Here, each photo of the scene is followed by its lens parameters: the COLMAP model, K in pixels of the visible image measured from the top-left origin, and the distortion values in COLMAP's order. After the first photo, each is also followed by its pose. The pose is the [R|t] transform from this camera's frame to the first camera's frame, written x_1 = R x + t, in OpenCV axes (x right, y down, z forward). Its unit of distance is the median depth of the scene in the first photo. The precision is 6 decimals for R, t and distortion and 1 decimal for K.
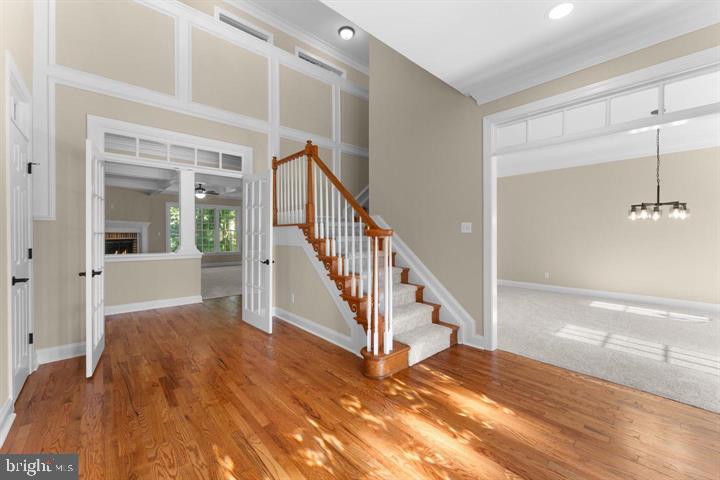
lens RADIAL K [[289.1, 0, 362.9], [0, 289.1, 236.4], [0, 0, 1]] dist [-0.000390, -0.000218]
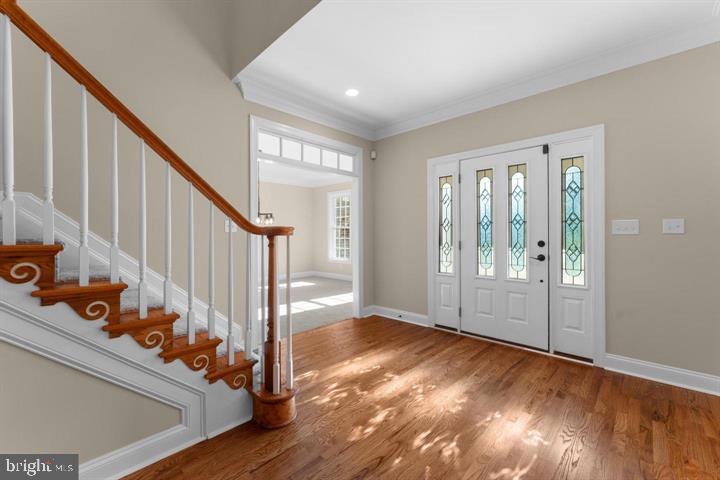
lens RADIAL K [[289.1, 0, 366.6], [0, 289.1, 235.6], [0, 0, 1]] dist [-0.000390, -0.000218]
pose [[-0.054829, -0.007208, 0.998470, -0.843527], [0.005436, 0.999957, 0.007517, -0.007590], [-0.998481, 0.005840, -0.054788, 0.956908]]
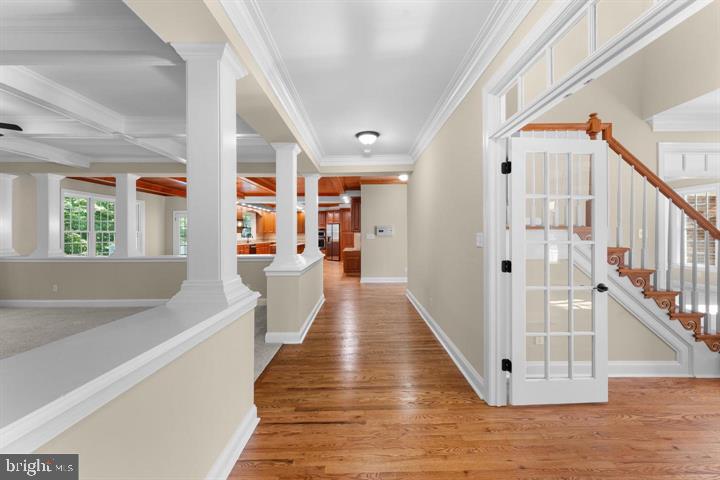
lens RADIAL K [[289.1, 0, 355.7], [0, 289.1, 234.5], [0, 0, 1]] dist [-0.000390, -0.000218]
pose [[0.693947, -0.000912, 0.720026, -1.866935], [0.006097, 0.999971, -0.004610, -0.040997], [-0.720001, 0.007589, 0.693932, 1.529477]]
